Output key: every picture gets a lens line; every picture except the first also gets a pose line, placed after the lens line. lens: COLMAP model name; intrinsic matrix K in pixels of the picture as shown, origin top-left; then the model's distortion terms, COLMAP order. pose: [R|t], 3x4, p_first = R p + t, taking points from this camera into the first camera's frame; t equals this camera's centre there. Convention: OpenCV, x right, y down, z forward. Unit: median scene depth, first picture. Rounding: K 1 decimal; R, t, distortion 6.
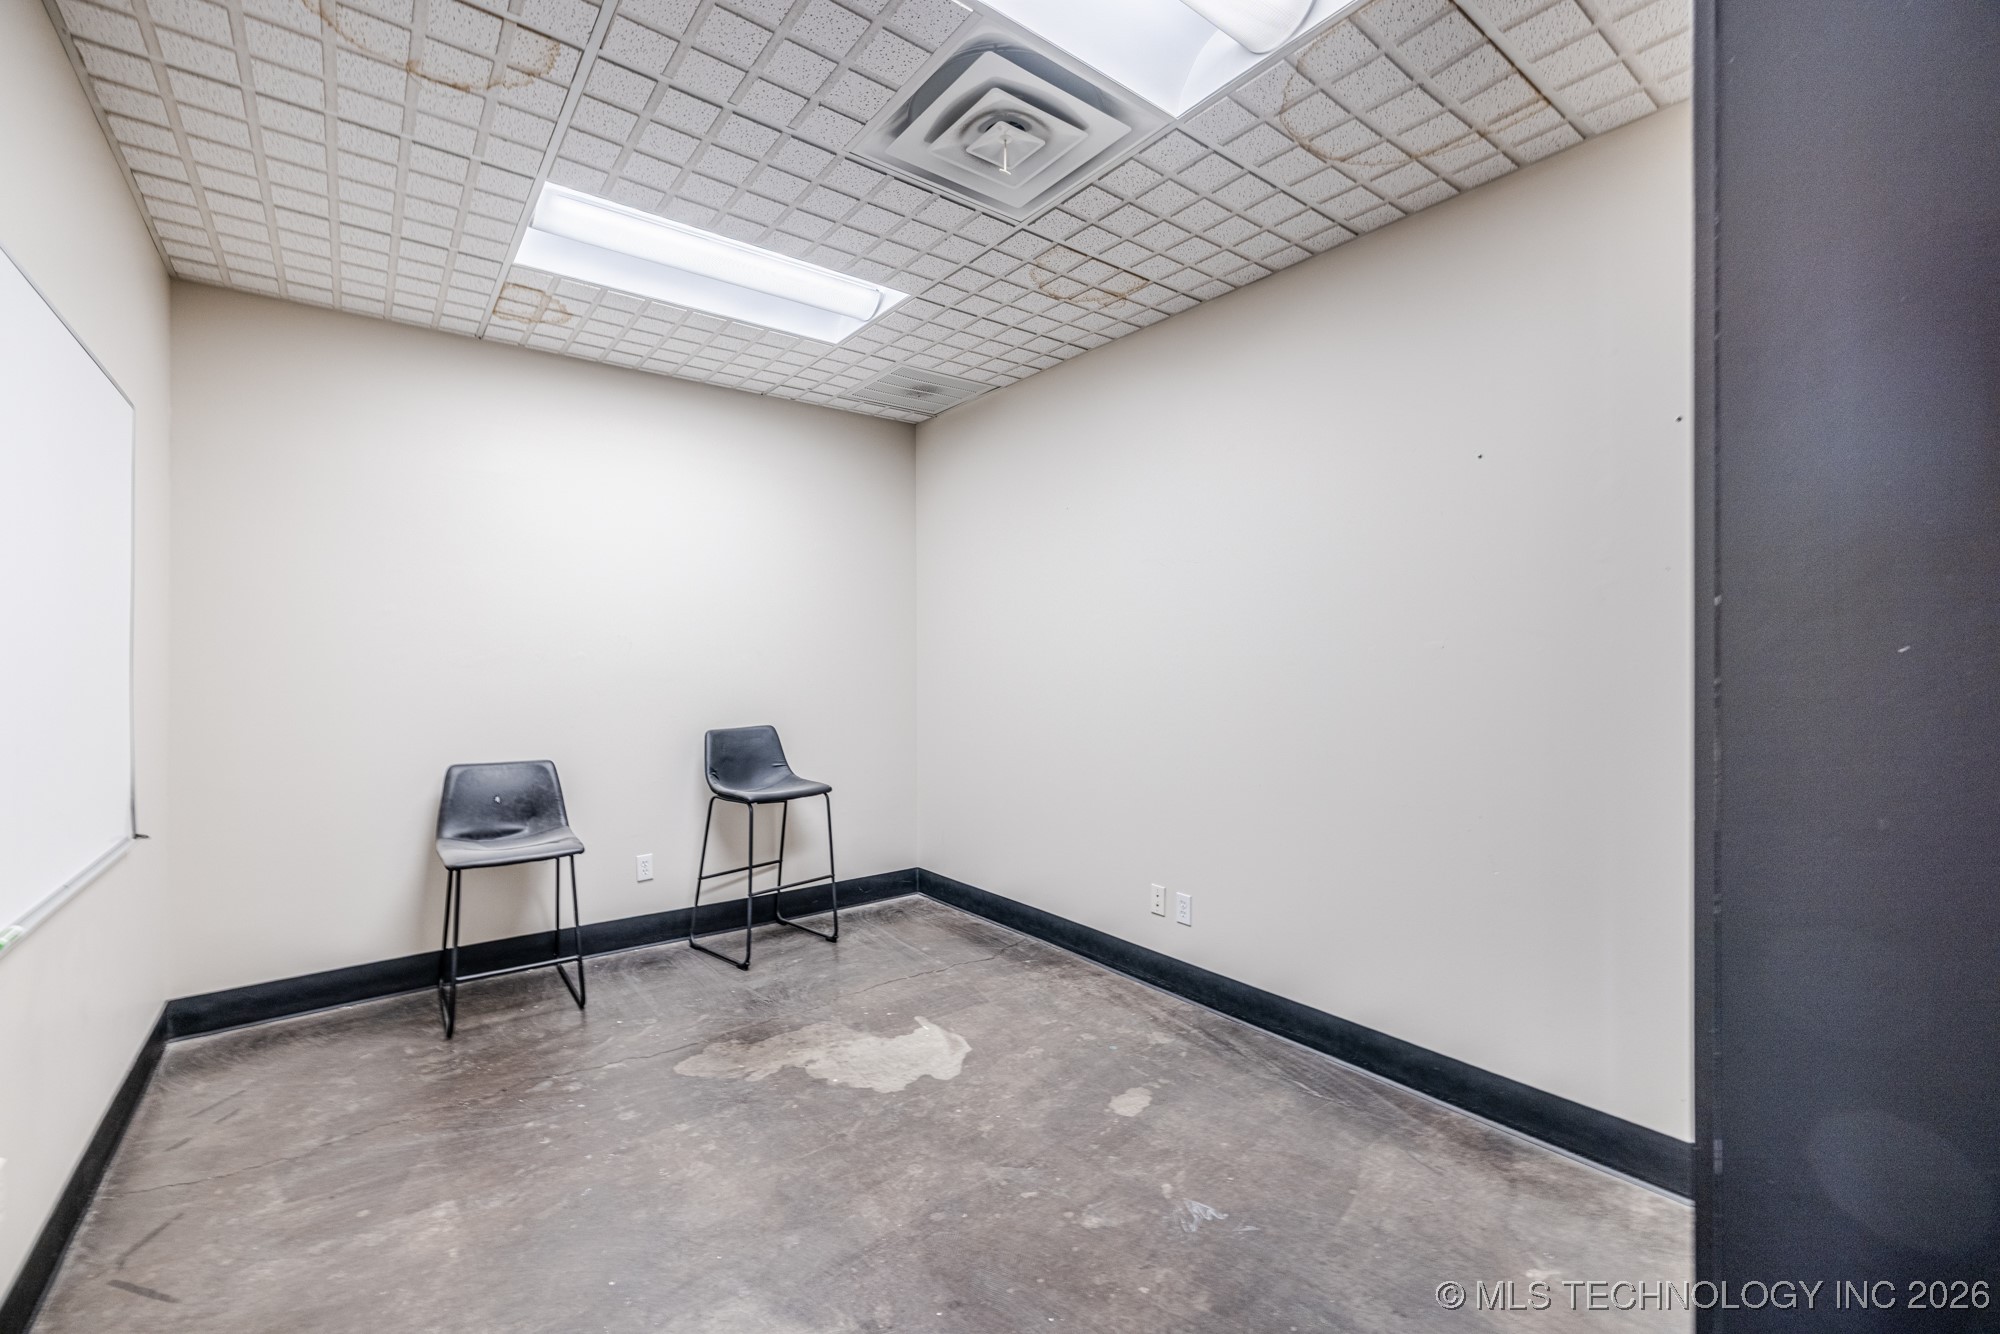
lens RADIAL K [[836.2, 0, 975.9], [0, 836.2, 701.4], [0, 0, 1]] dist [0.005289, 0.000820]
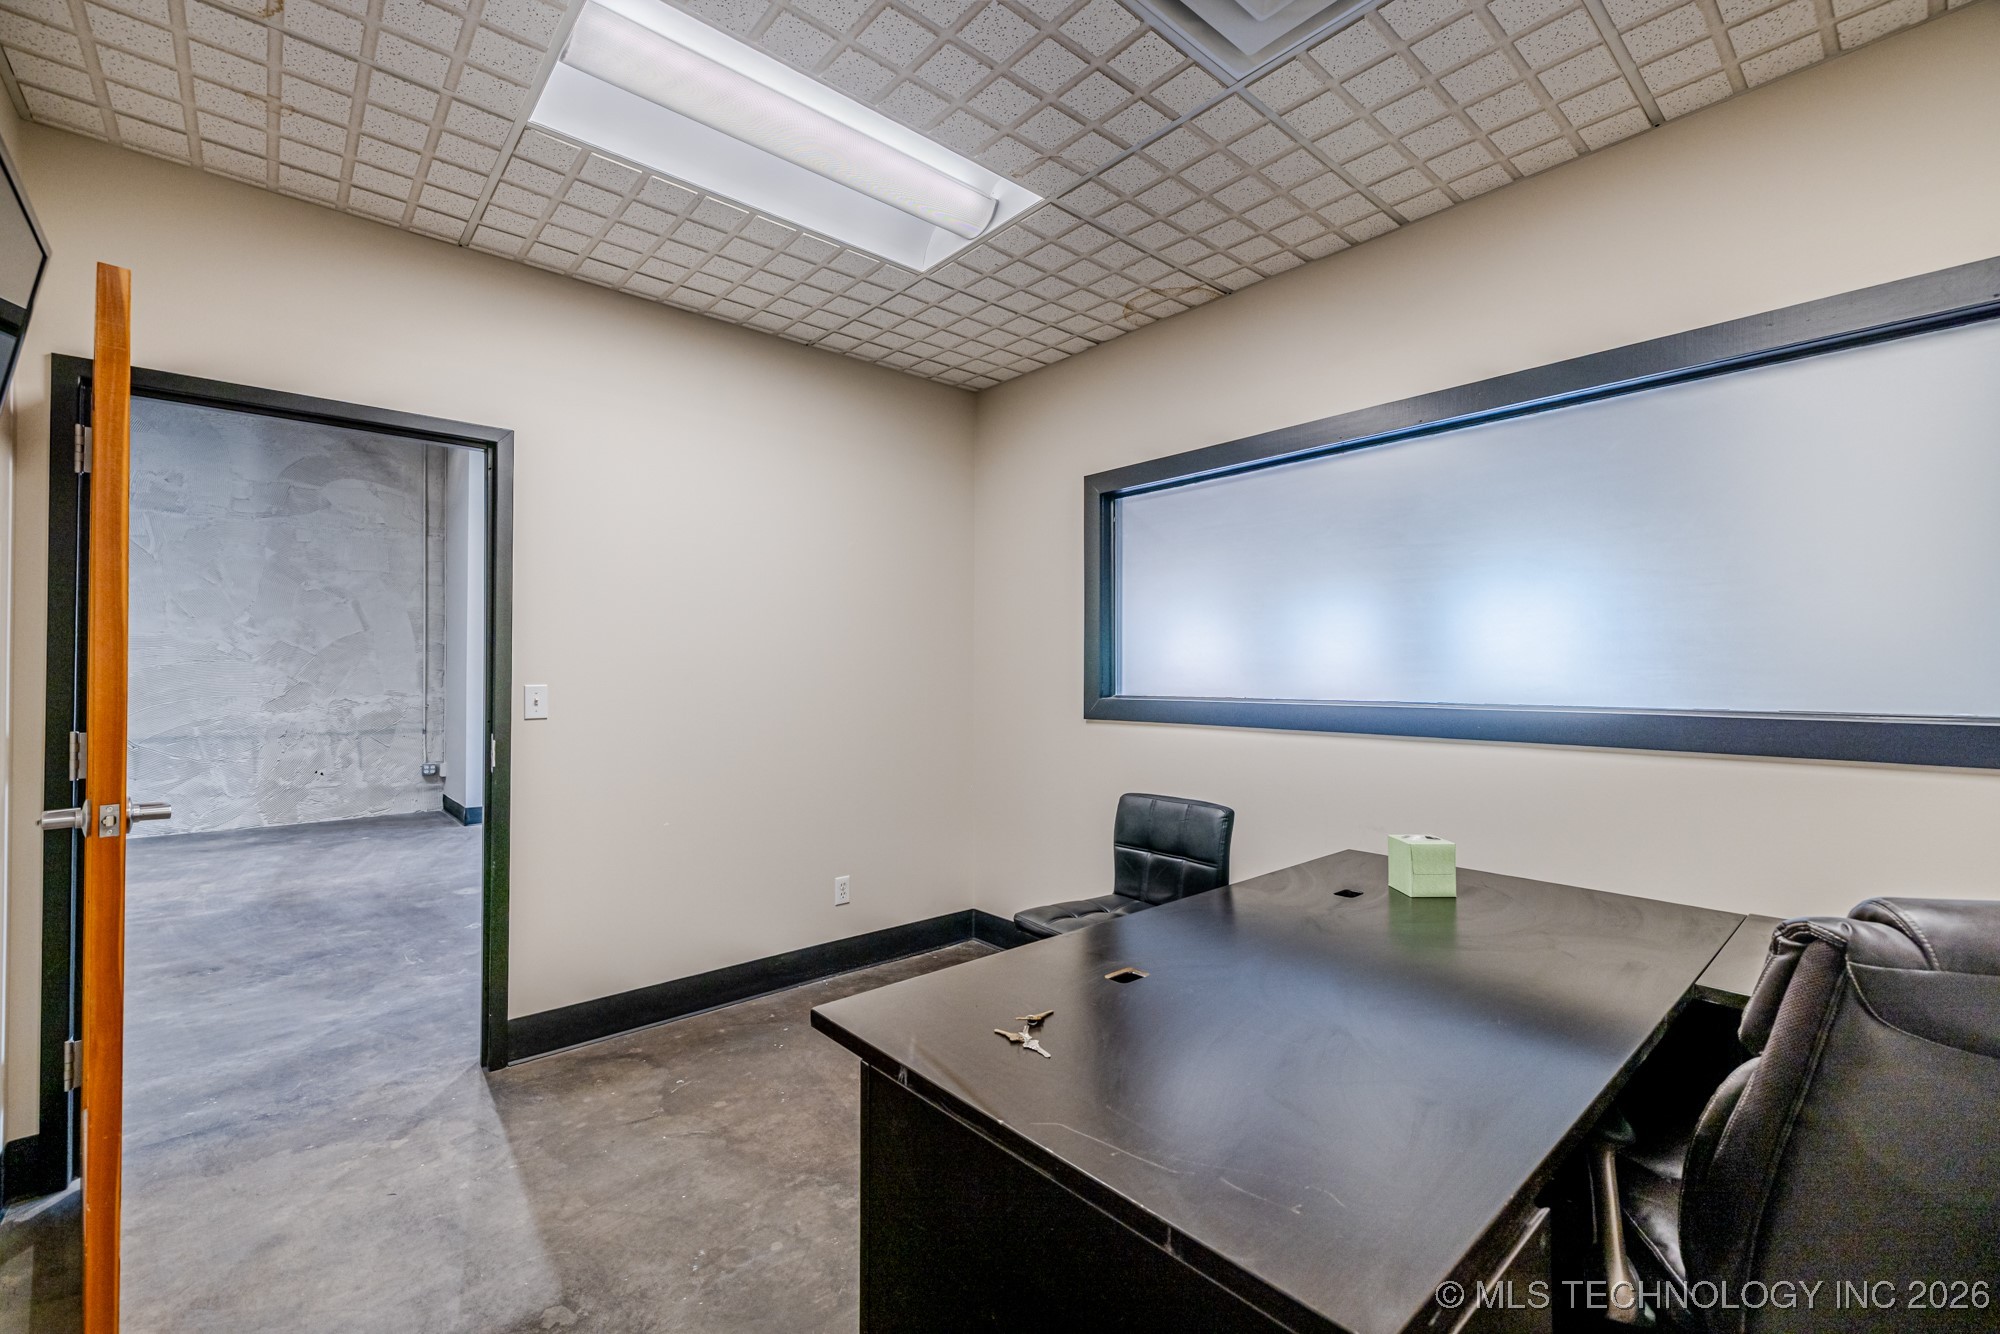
lens RADIAL K [[836.2, 0, 987.6], [0, 836.2, 683.7], [0, 0, 1]] dist [0.005289, 0.000820]
pose [[0.998163, 0.006372, 0.060246, -0.117075], [-0.004709, 0.999605, -0.027703, -0.007683], [-0.060399, 0.027368, 0.997799, 0.157448]]
